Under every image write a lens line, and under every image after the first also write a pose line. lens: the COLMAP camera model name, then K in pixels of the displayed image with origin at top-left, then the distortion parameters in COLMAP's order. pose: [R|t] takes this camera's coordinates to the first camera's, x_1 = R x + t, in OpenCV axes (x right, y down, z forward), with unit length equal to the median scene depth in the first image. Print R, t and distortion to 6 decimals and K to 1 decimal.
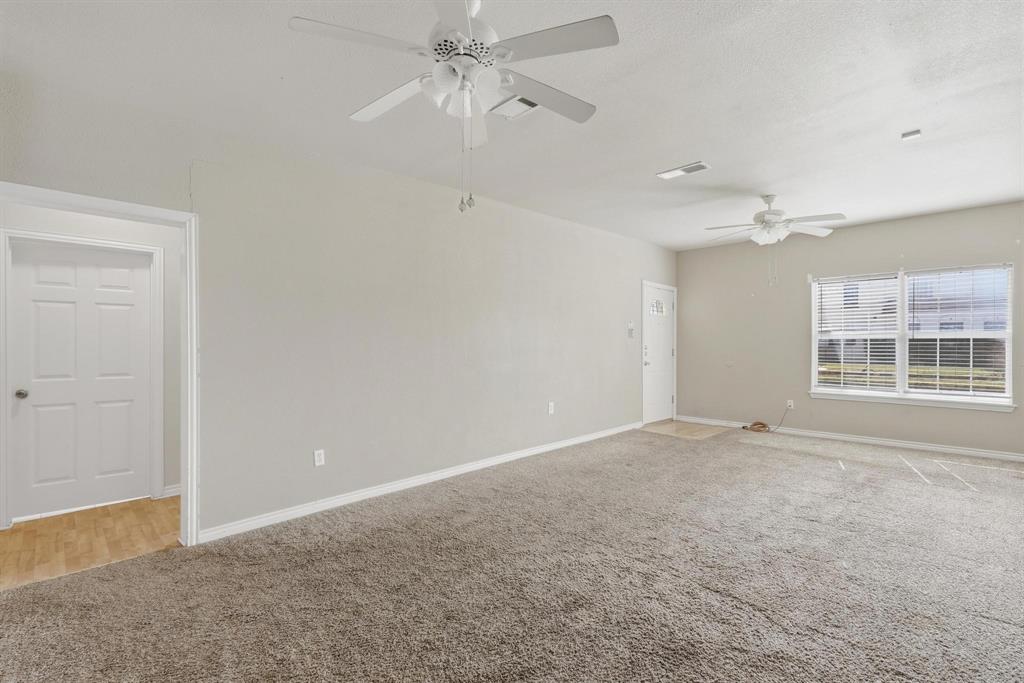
lens RADIAL K [[475.9, 0, 531.1], [0, 475.9, 343.5], [0, 0, 1]] dist [-0.001692, -0.000021]
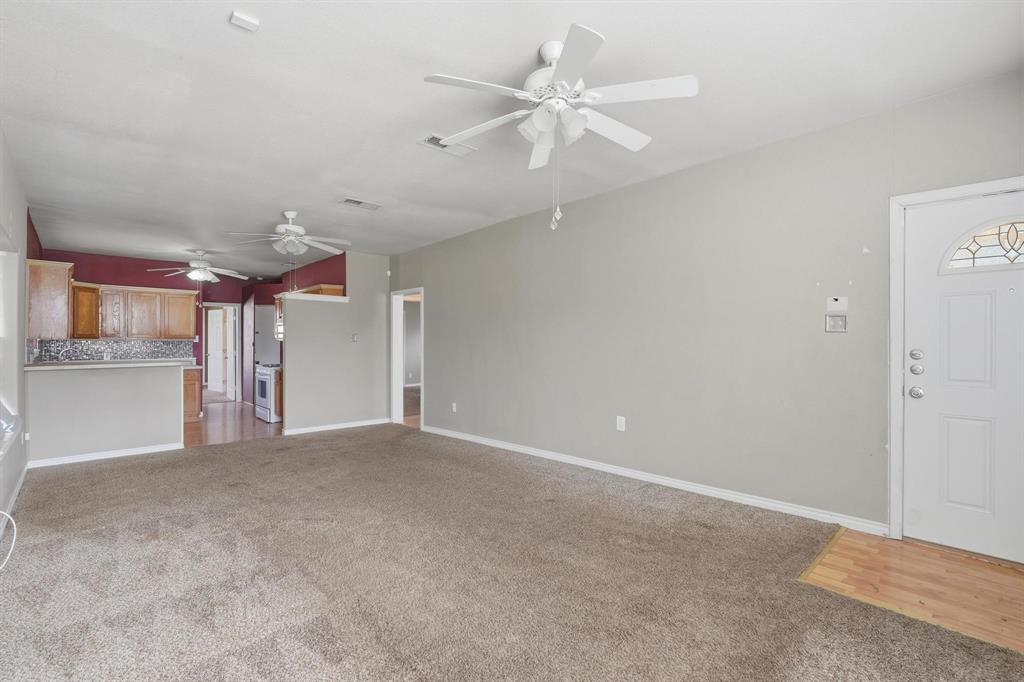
lens RADIAL K [[468.0, 0, 512.0], [0, 468.0, 341.0], [0, 0, 1]] dist [0.002226, 0.000410]
pose [[-0.054053, -0.001031, -0.998538, 0.994803], [0.002283, 0.999997, -0.001156, -0.006283], [0.998535, -0.002342, -0.054051, 0.997660]]
